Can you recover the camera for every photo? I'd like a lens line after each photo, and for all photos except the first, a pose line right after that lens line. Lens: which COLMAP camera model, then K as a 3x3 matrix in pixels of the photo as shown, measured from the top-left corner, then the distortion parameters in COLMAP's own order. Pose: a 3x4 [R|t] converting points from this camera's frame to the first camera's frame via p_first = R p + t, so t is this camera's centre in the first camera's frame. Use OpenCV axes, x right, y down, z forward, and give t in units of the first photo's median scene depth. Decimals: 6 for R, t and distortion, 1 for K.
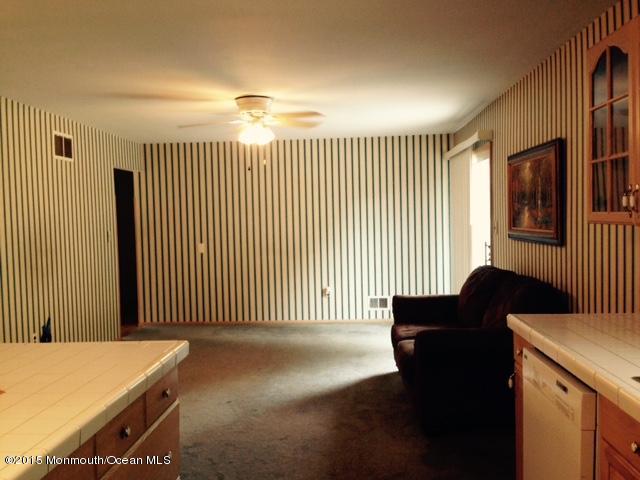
lens RADIAL K [[610.5, 0, 320.0], [0, 610.5, 240.0], [0, 0, 1]] dist [0.117313, -0.000322]
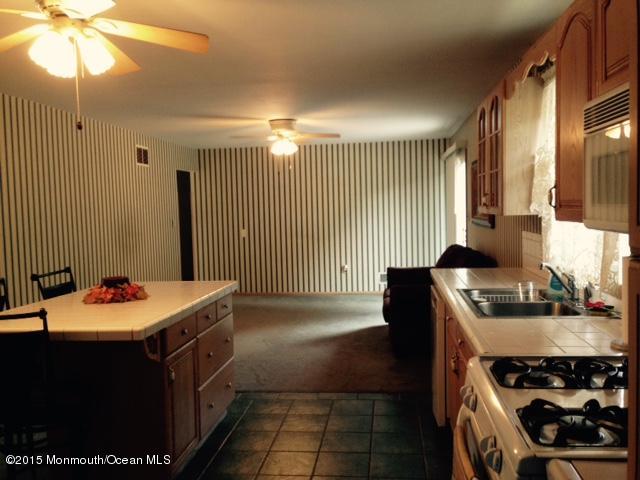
lens RADIAL K [[624.1, 0, 320.0], [0, 624.1, 240.0], [0, 0, 1]] dist [0.055639, -0.001297]
pose [[0.997615, -0.000077, -0.069027, 0.054385], [0.001181, 0.999872, 0.015954, 0.008461], [0.069017, -0.015997, 0.997487, -0.283393]]
